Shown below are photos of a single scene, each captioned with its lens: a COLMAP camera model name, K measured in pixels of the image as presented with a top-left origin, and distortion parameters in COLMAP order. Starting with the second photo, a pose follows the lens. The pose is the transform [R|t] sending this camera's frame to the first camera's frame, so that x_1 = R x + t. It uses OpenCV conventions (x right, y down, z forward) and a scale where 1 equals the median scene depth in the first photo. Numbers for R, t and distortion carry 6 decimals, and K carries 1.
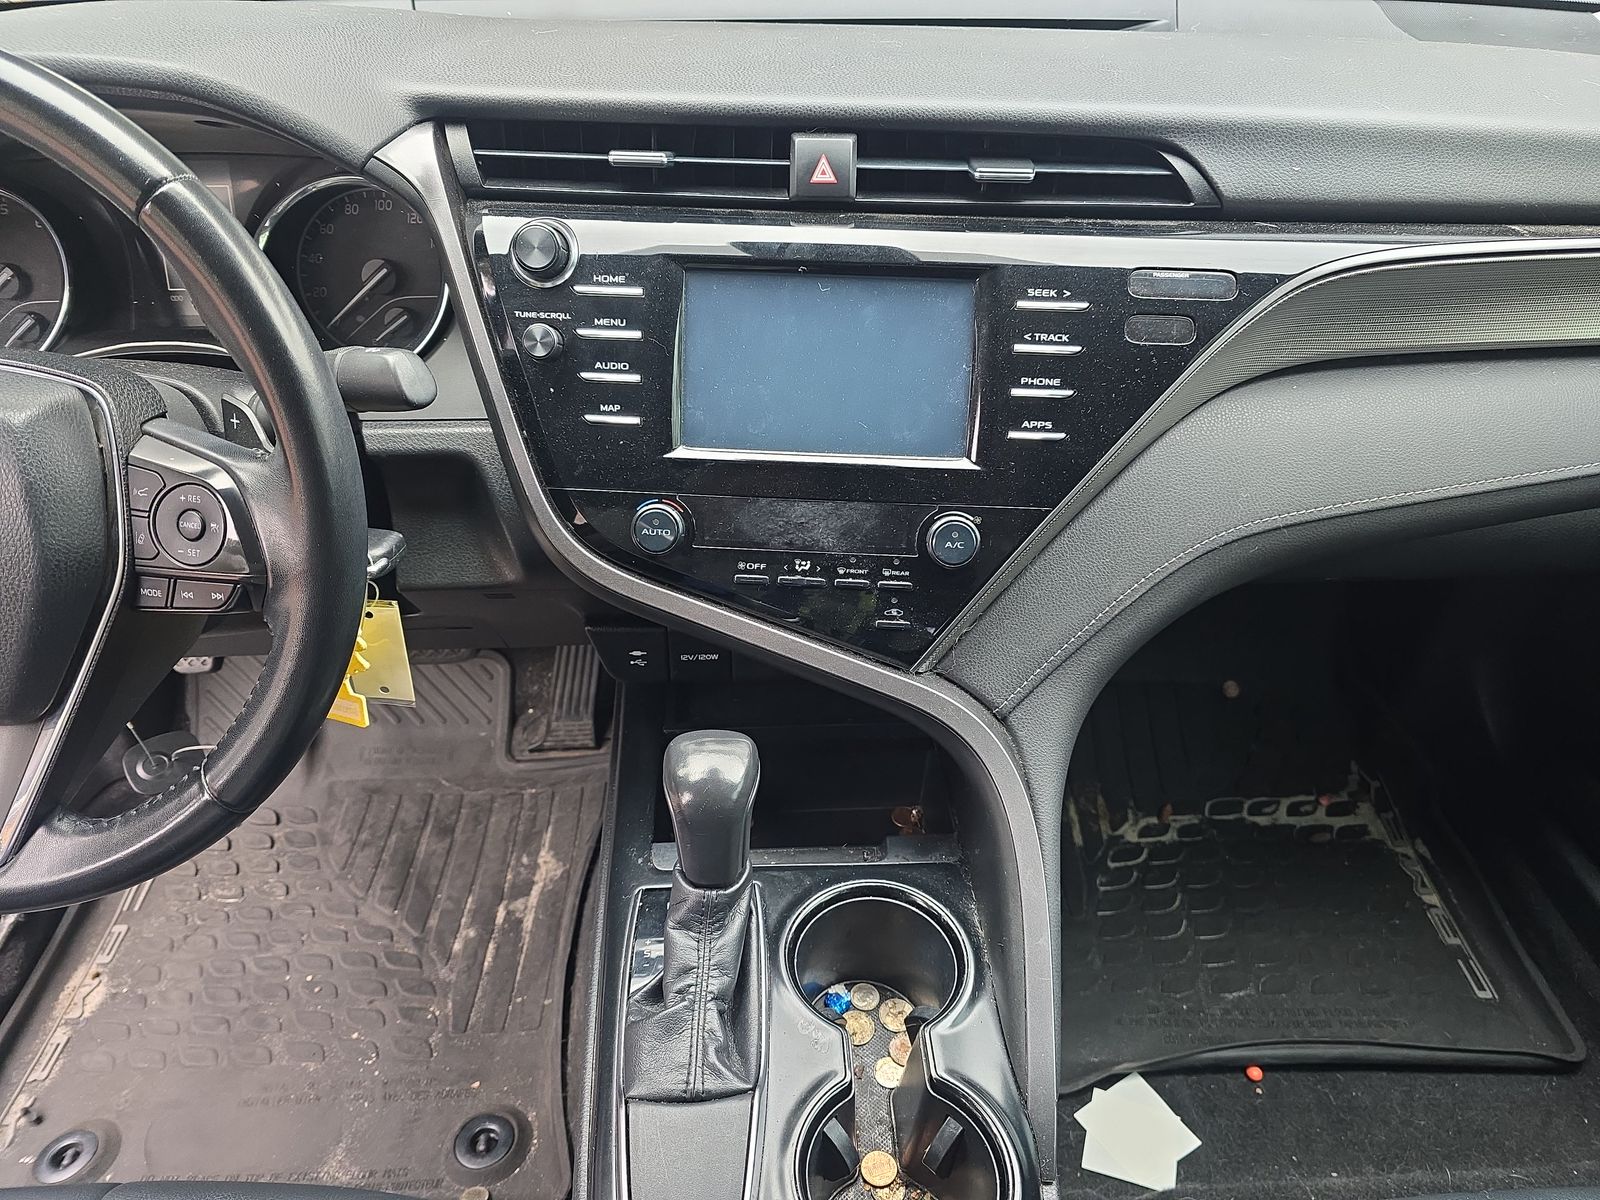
lens RADIAL K [[1100.8, 0, 790.8], [0, 1100.8, 593.9], [0, 0, 1]] dist [0.046841, -0.039900]
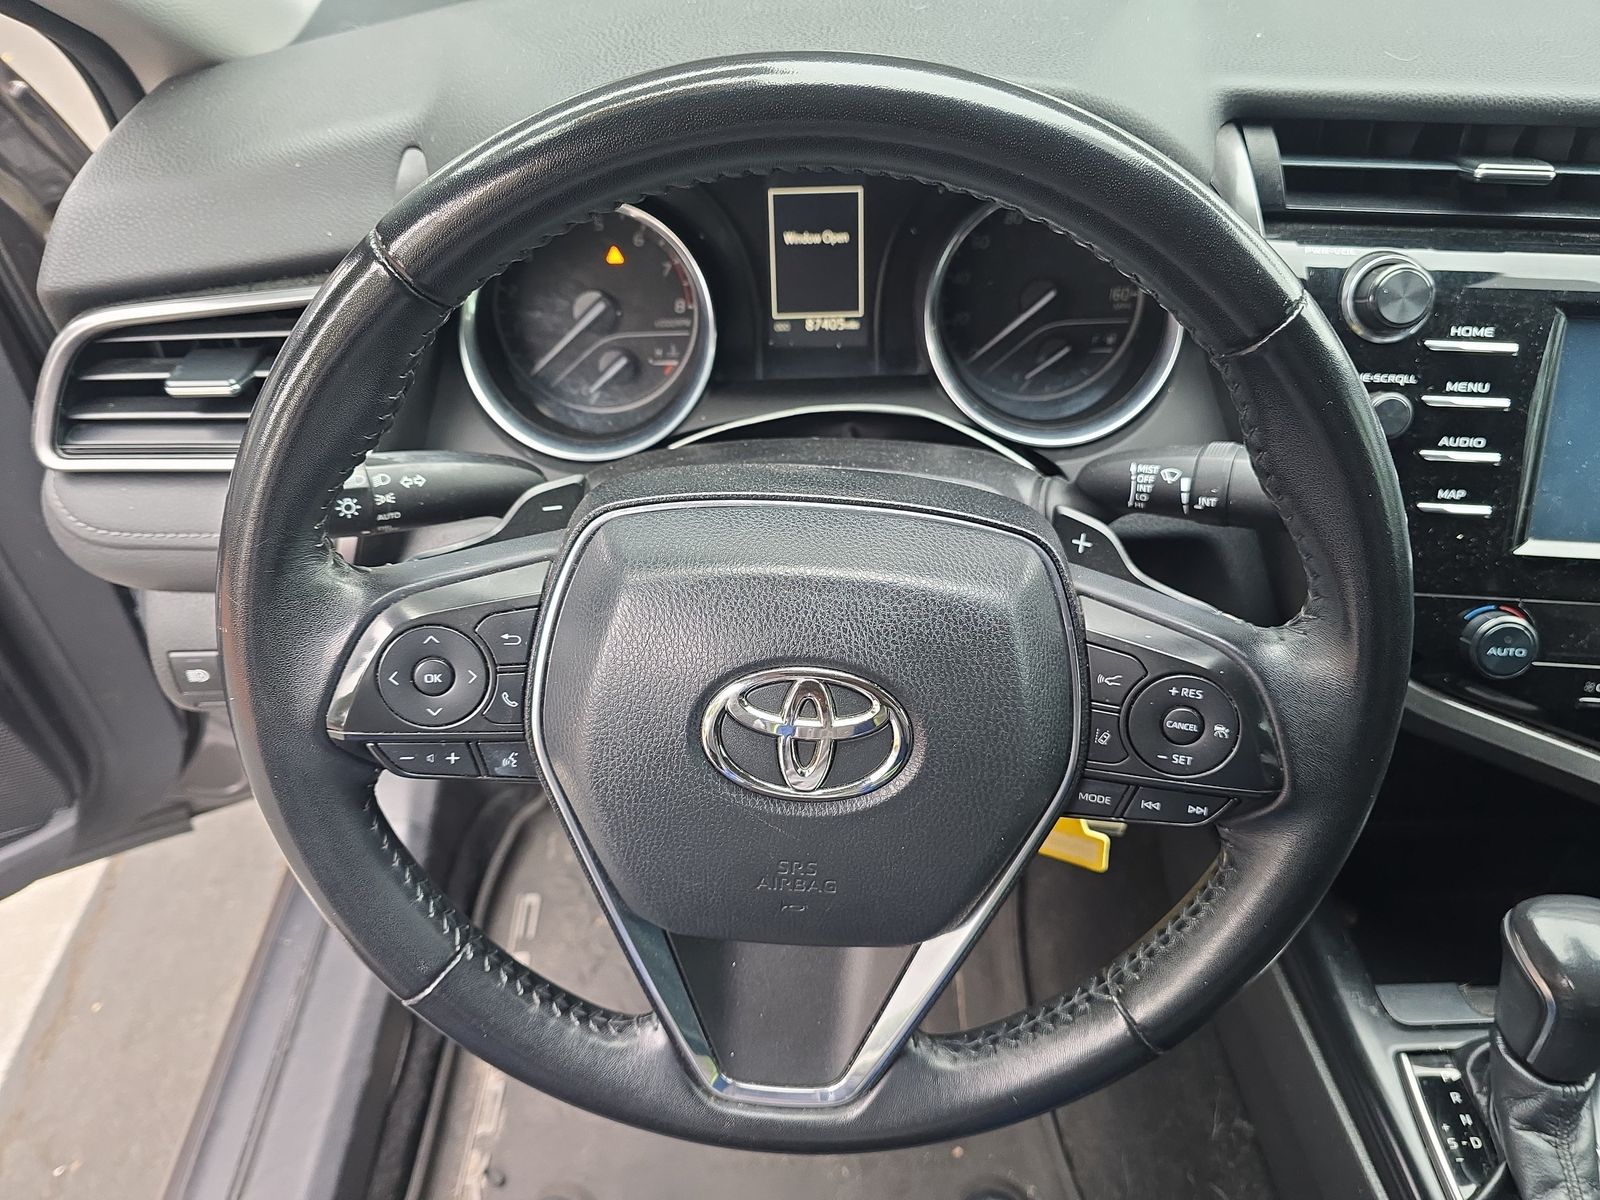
lens RADIAL K [[1138.4, 0, 800.0], [0, 1138.4, 600.0], [0, 0, 1]] dist [0.002822, -0.022592]
pose [[0.998887, 0.003360, -0.047038, -0.594745], [0.001483, 0.994725, 0.102562, -0.178327], [0.047134, -0.102518, 0.993614, 0.162723]]
